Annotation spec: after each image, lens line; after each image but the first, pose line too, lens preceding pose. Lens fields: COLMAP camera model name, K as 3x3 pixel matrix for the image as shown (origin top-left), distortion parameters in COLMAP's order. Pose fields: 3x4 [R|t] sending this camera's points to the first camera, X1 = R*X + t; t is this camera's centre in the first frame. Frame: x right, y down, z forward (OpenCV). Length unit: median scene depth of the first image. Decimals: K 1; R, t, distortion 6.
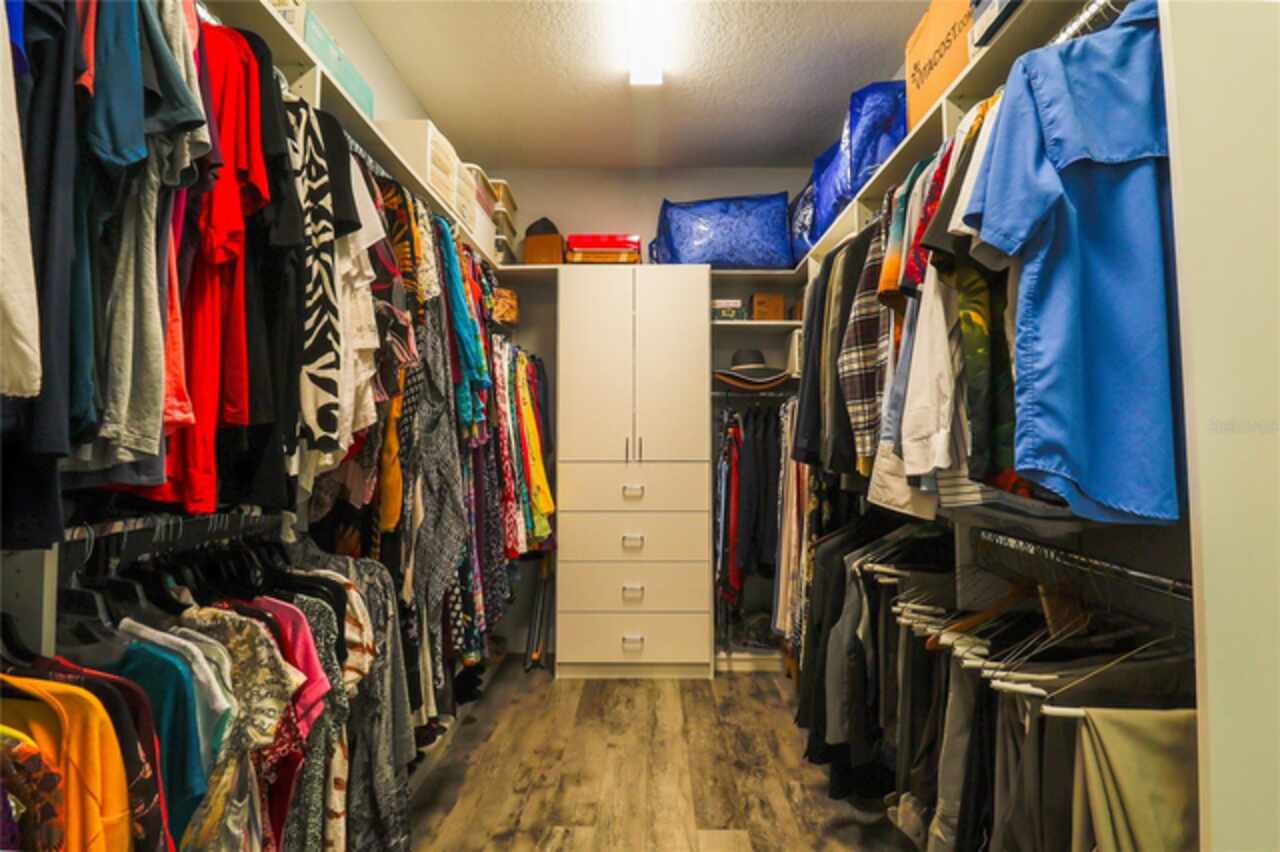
lens RADIAL K [[629.4, 0, 639.9], [0, 629.4, 402.0], [0, 0, 1]] dist [-0.018413, -0.001154]
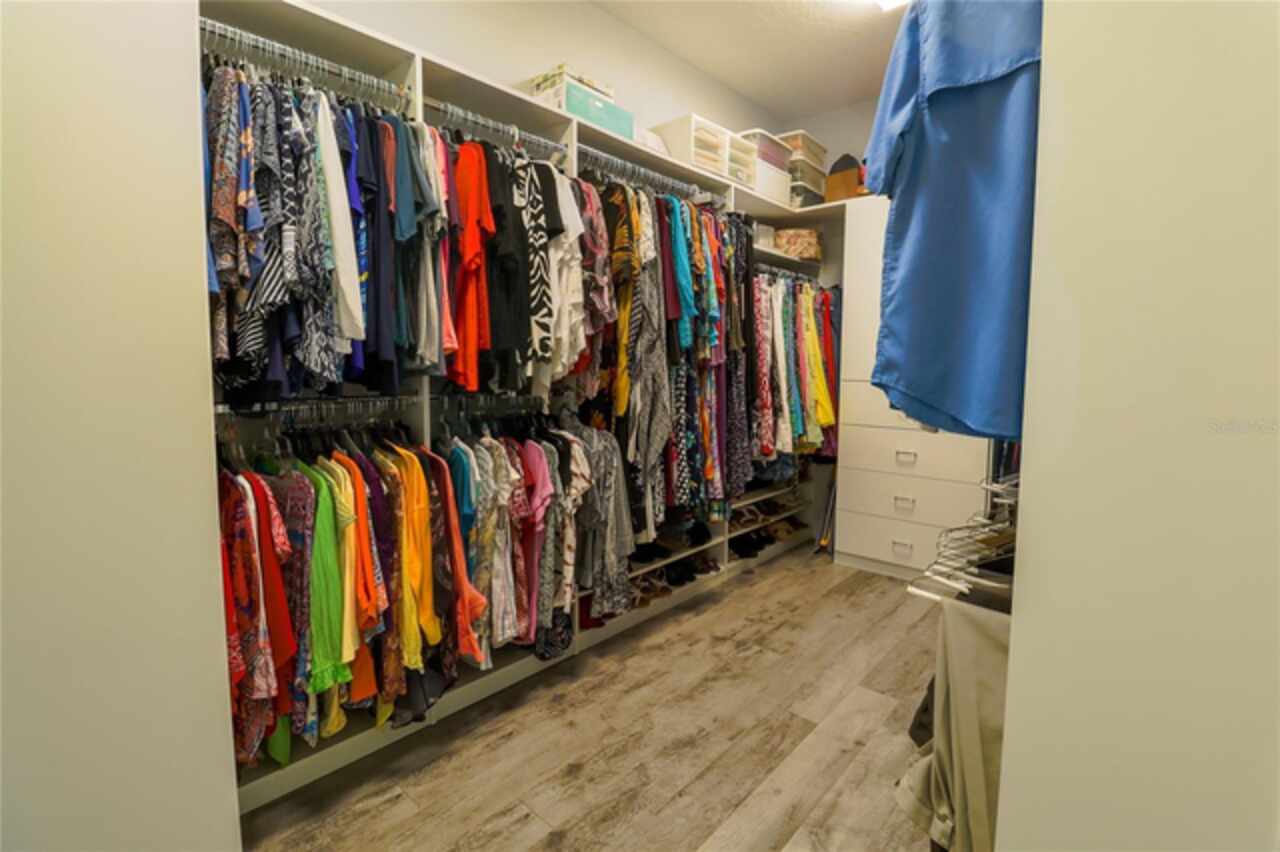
lens RADIAL K [[590.7, 0, 638.8], [0, 590.7, 408.3], [0, 0, 1]] dist [-0.010992, -0.001120]
pose [[0.754135, 0.059770, -0.653993, 0.691588], [0.030308, 0.991621, 0.125575, 0.001096], [0.656019, -0.114522, 0.746005, -0.091007]]
